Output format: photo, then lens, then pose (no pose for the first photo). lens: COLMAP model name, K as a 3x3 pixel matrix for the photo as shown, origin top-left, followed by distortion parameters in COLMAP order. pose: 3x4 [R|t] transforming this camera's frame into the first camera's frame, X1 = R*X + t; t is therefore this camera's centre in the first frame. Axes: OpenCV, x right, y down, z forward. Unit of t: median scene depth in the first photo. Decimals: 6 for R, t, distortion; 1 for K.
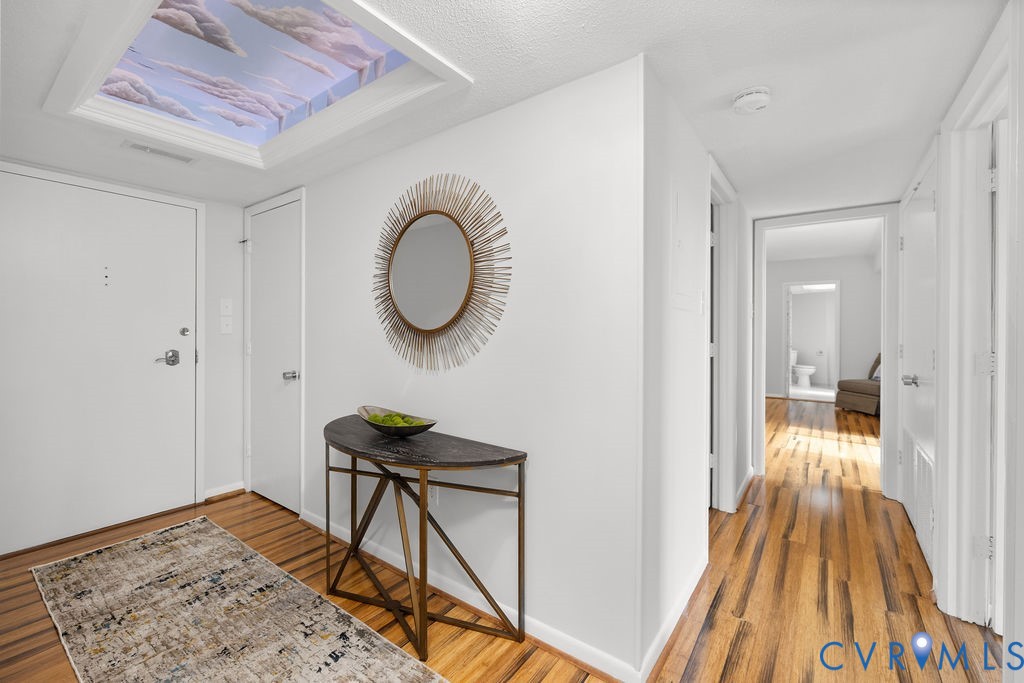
lens RADIAL K [[438.6, 0, 514.0], [0, 438.6, 337.5], [0, 0, 1]] dist [-0.001455, -0.000126]
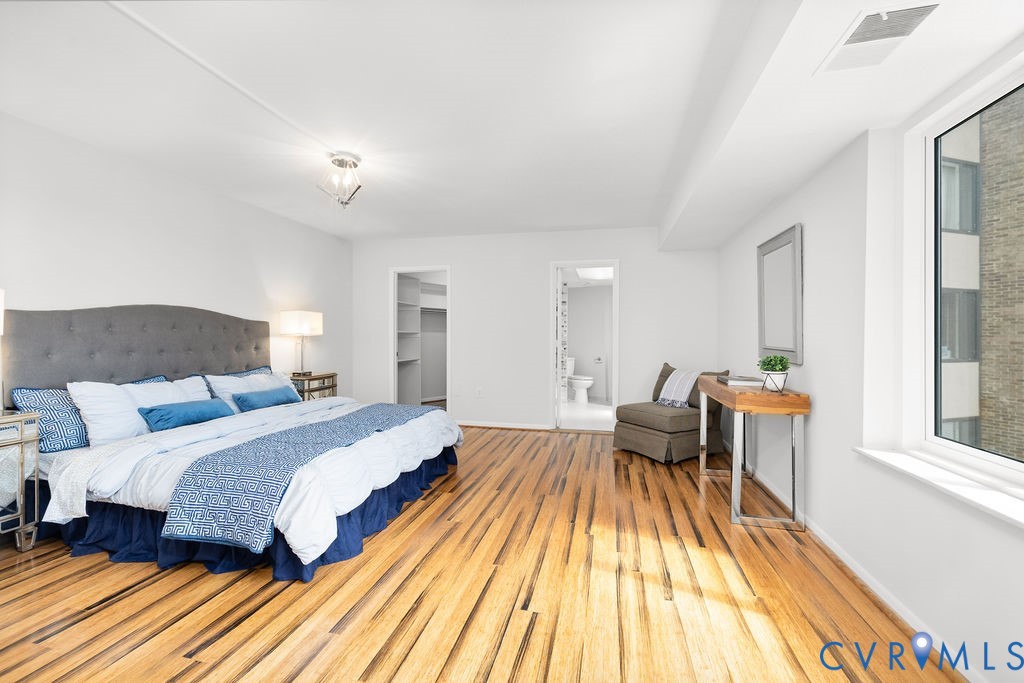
lens RADIAL K [[427.4, 0, 514.2], [0, 427.4, 346.1], [0, 0, 1]] dist [-0.001940, -0.000212]
pose [[0.919354, -0.007879, 0.393353, 0.309588], [0.003176, 0.999915, 0.012607, -0.002969], [-0.393419, -0.010341, 0.919301, 0.421626]]
